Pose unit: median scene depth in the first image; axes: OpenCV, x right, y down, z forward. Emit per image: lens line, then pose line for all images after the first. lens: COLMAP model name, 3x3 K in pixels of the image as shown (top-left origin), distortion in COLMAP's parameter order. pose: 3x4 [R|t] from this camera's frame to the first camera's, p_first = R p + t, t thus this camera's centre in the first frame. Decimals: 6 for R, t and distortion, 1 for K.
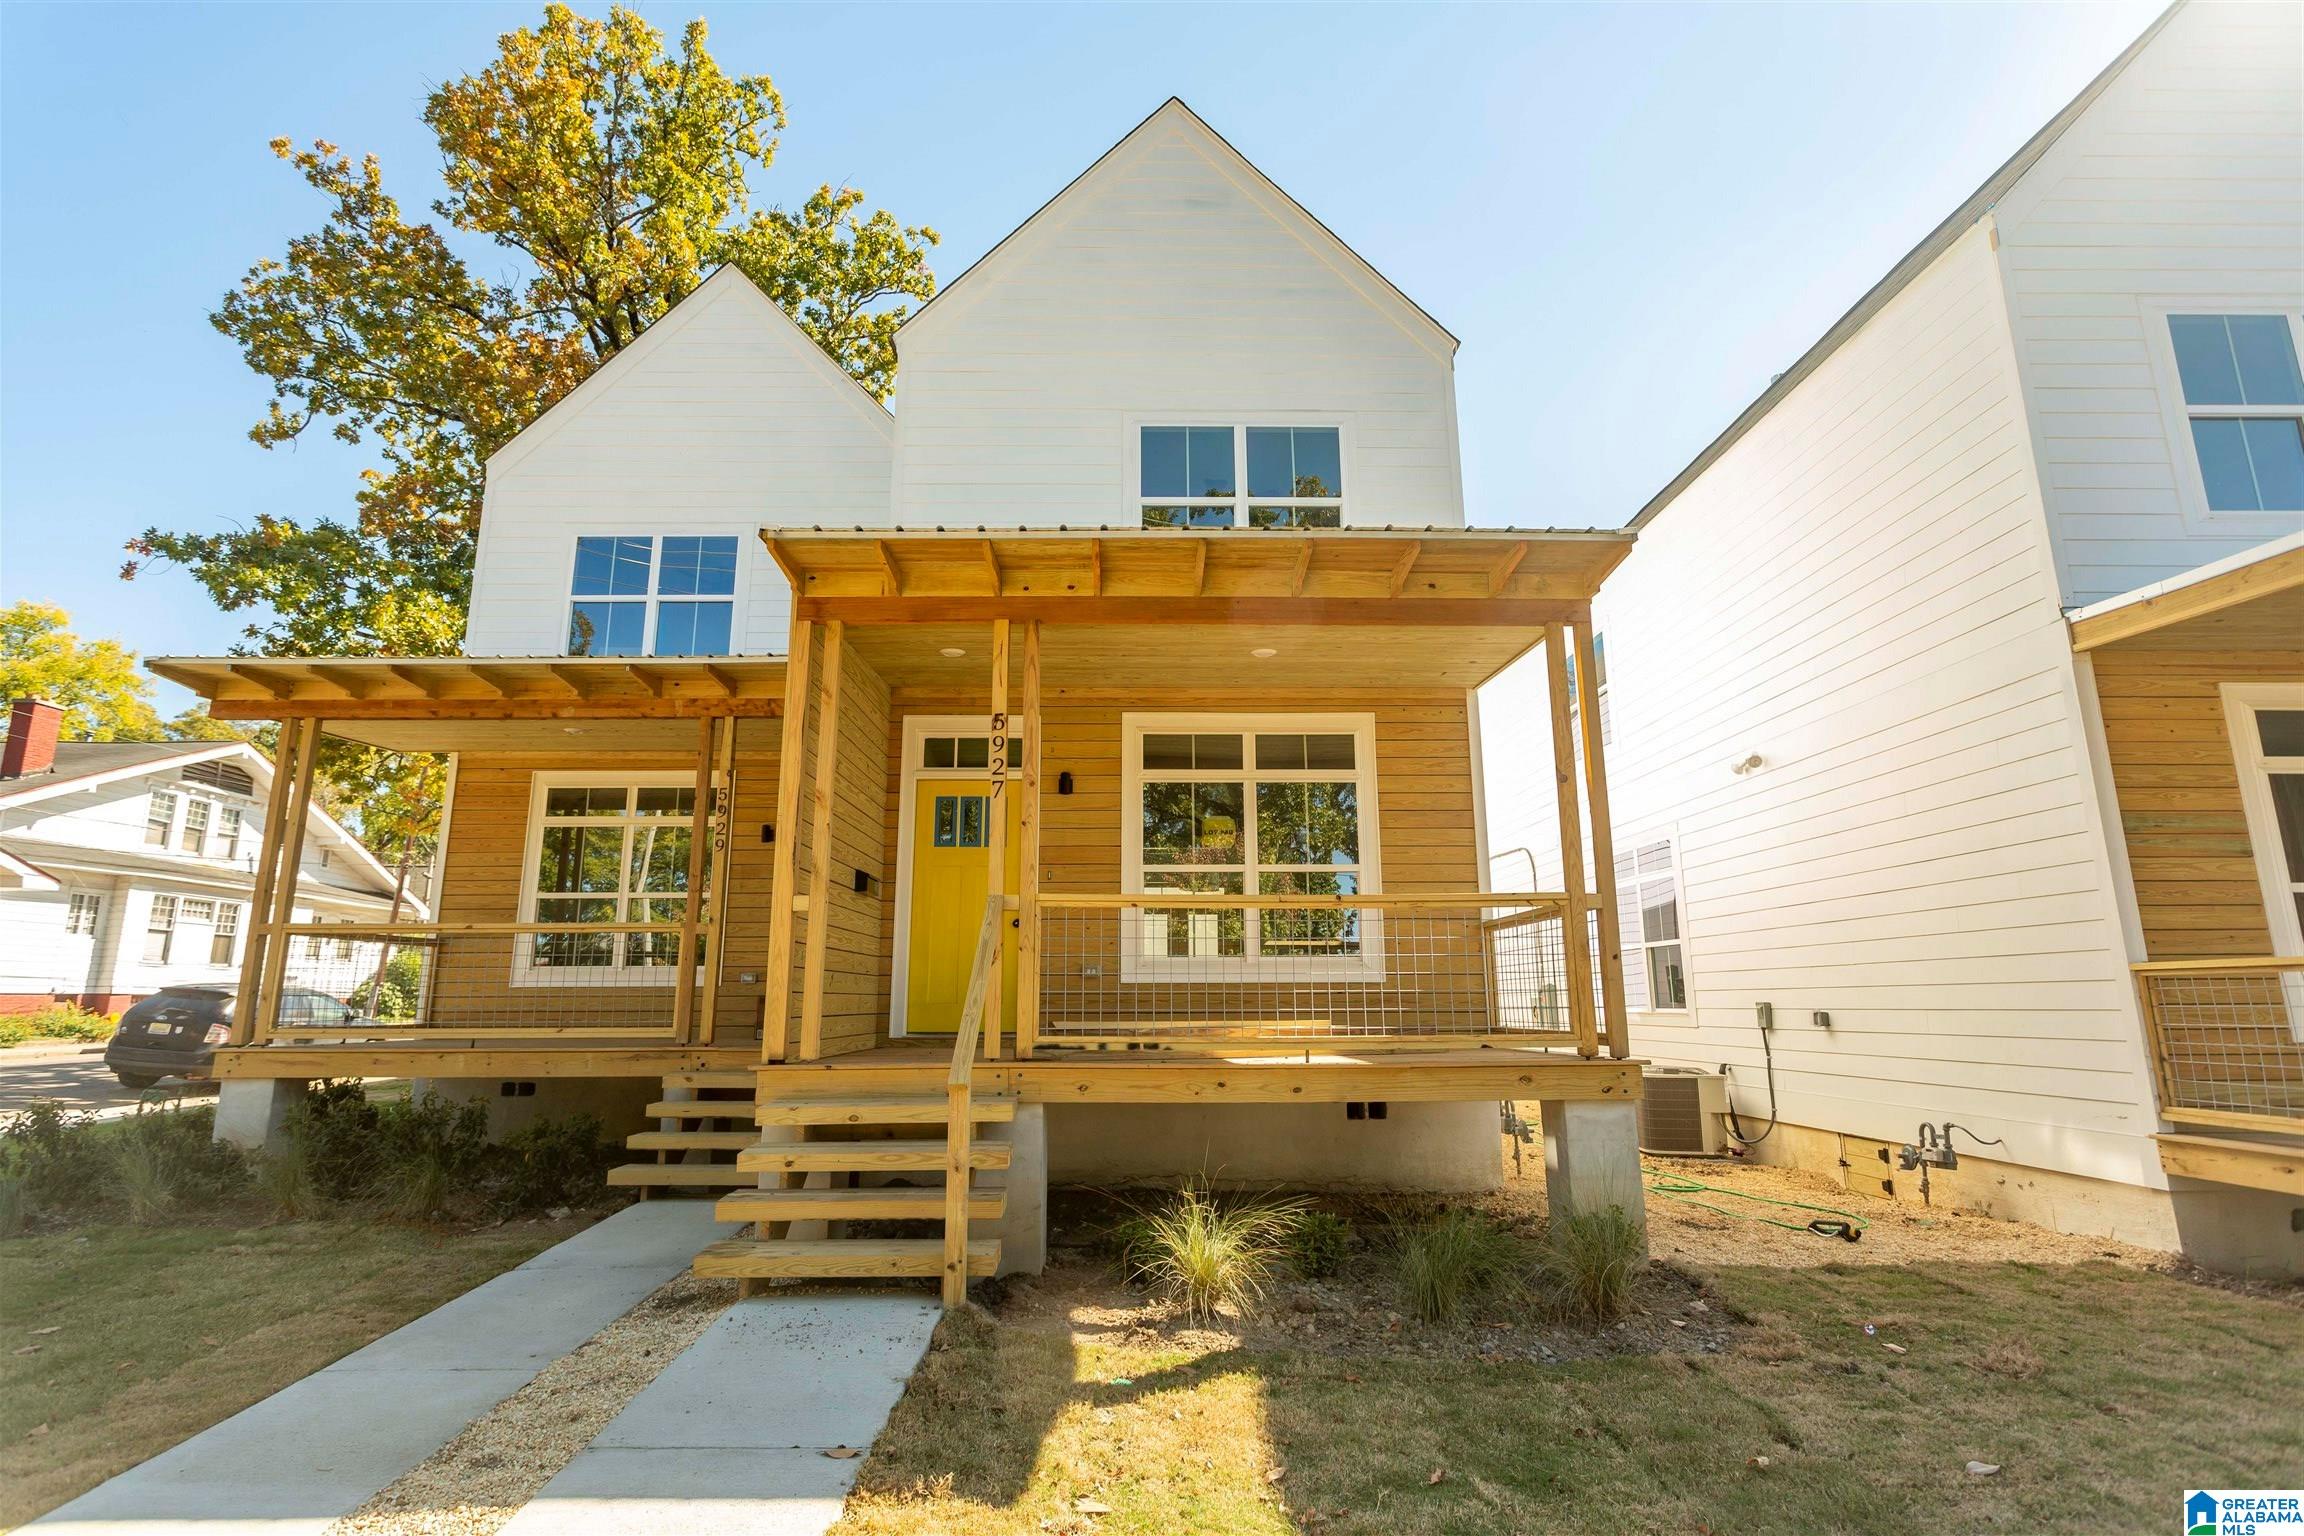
lens RADIAL K [[1136.5, 0, 1152.0], [0, 1136.5, 768.0], [0, 0, 1]] dist [-0.002448, 0.001048]
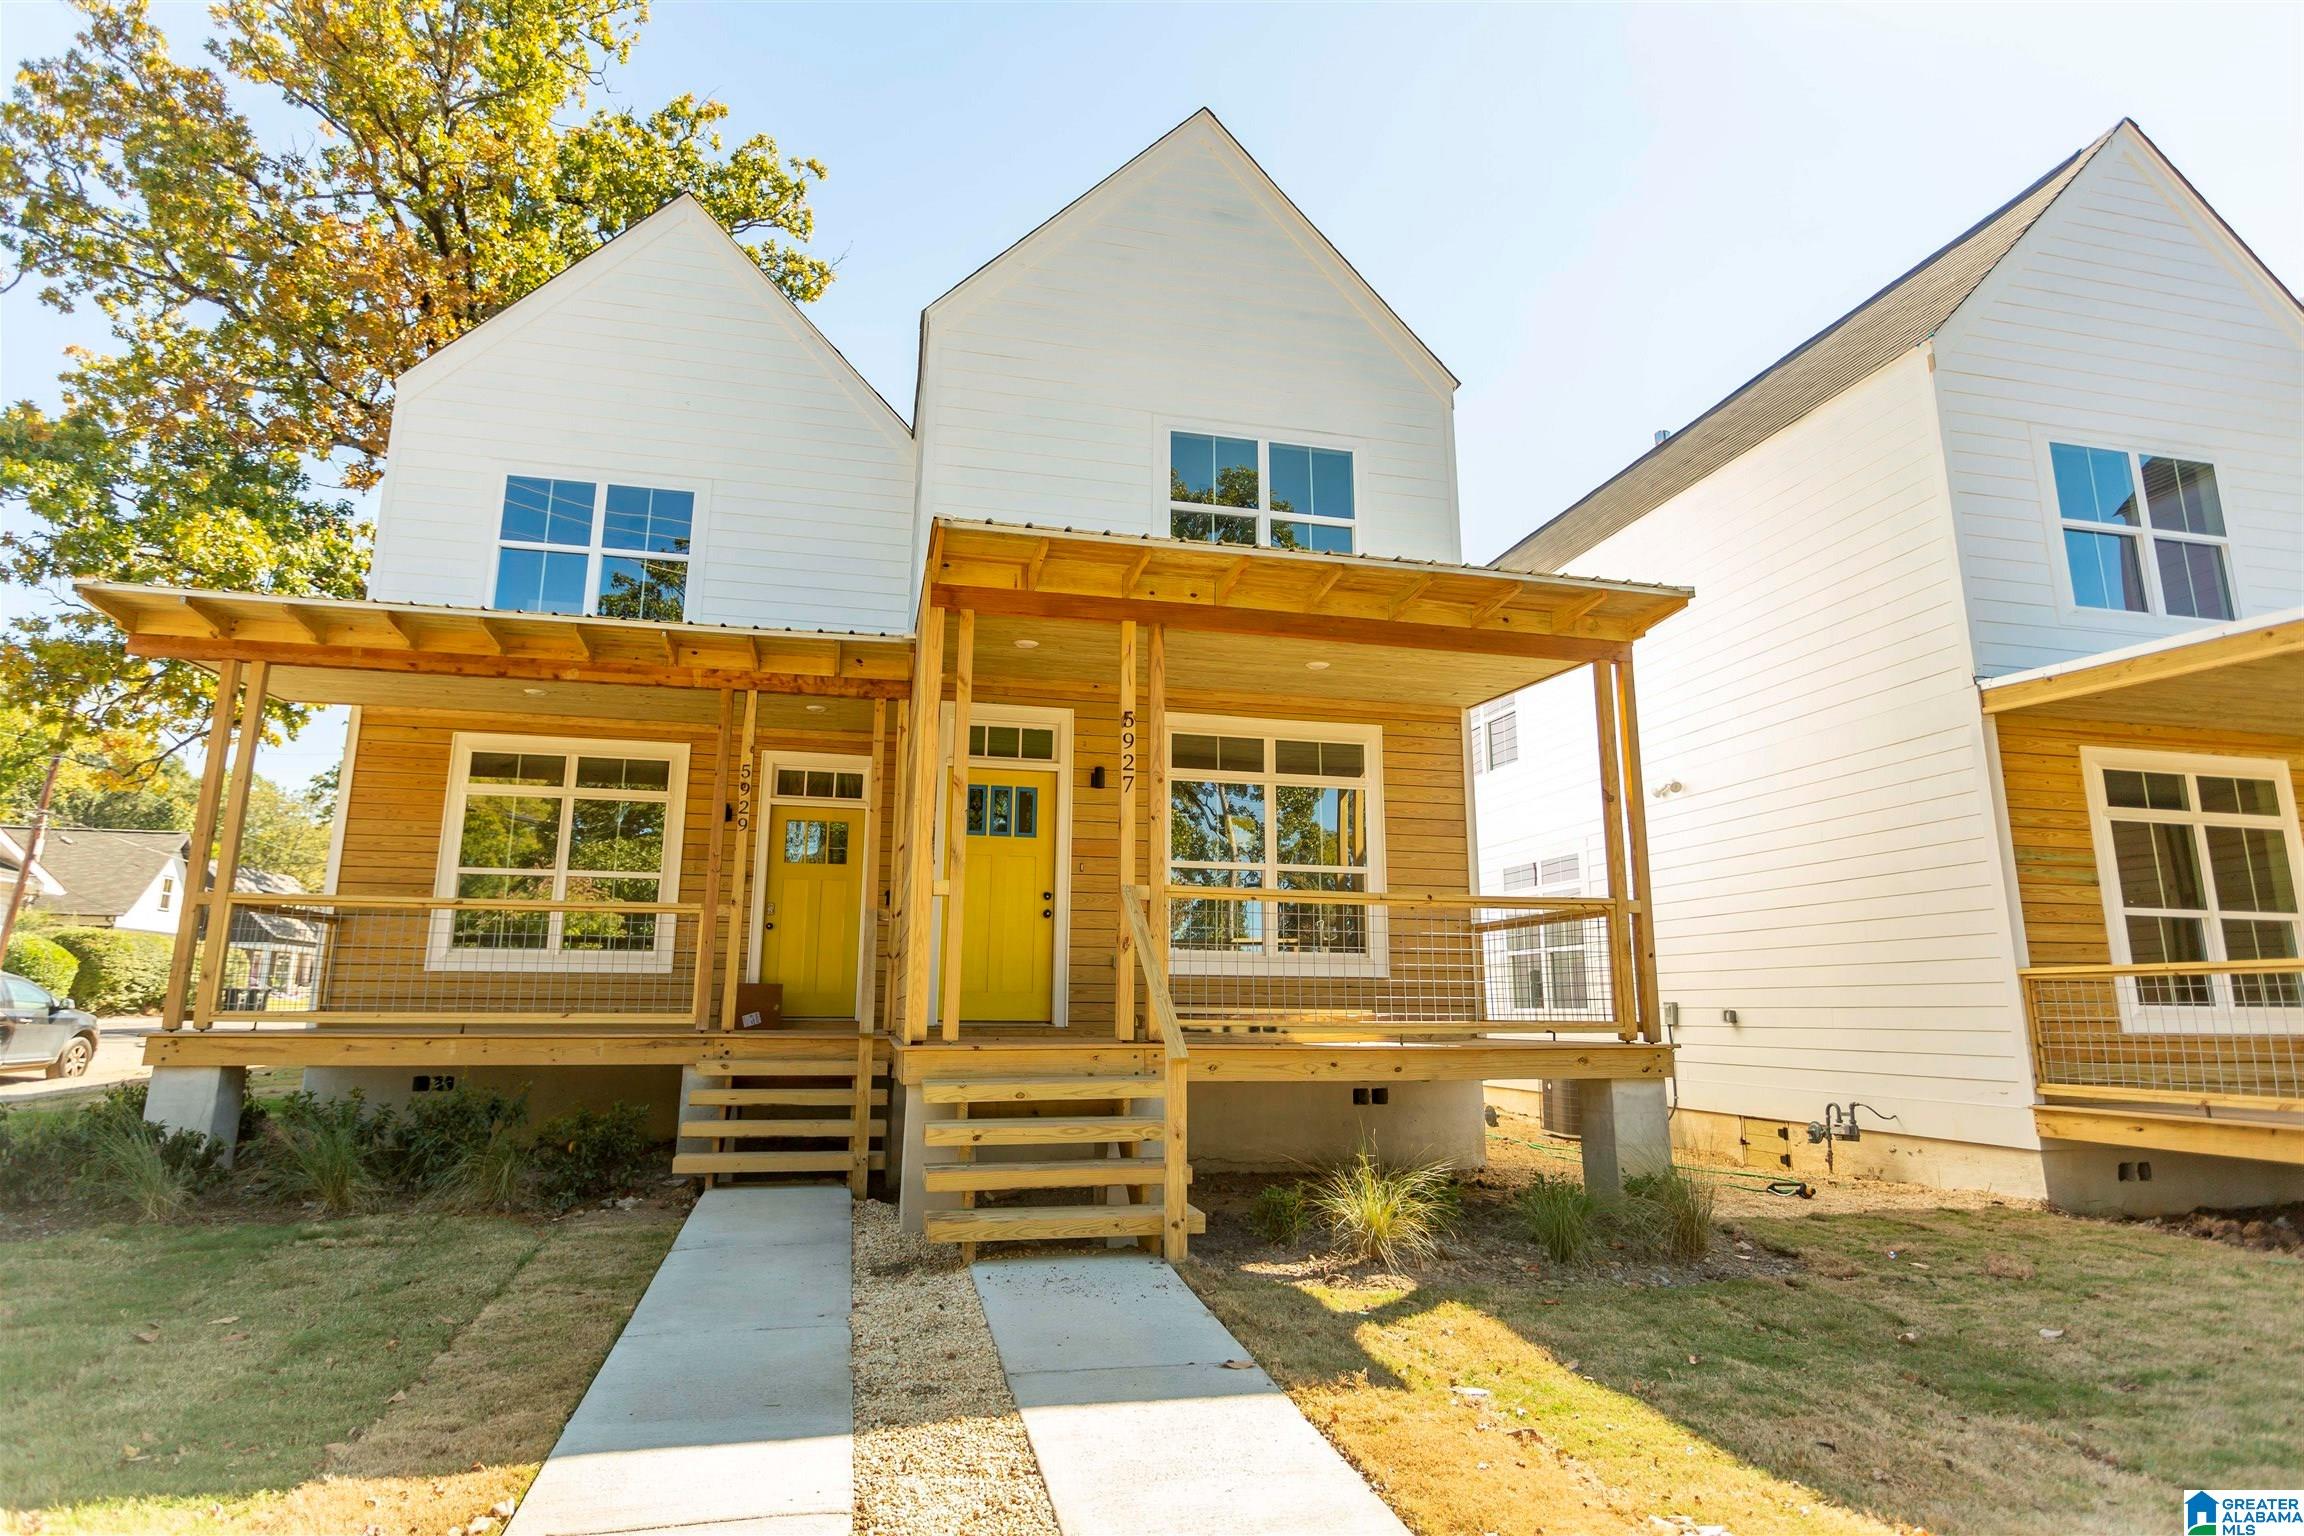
lens RADIAL K [[1214.8, 0, 1152.0], [0, 1214.8, 768.0], [0, 0, 1]] dist [0.000241, -0.000261]
pose [[0.976644, 0.051023, 0.208719, -0.254331], [-0.052629, 0.998612, 0.002144, 0.000183], [-0.208320, -0.013079, 0.977973, -0.070681]]
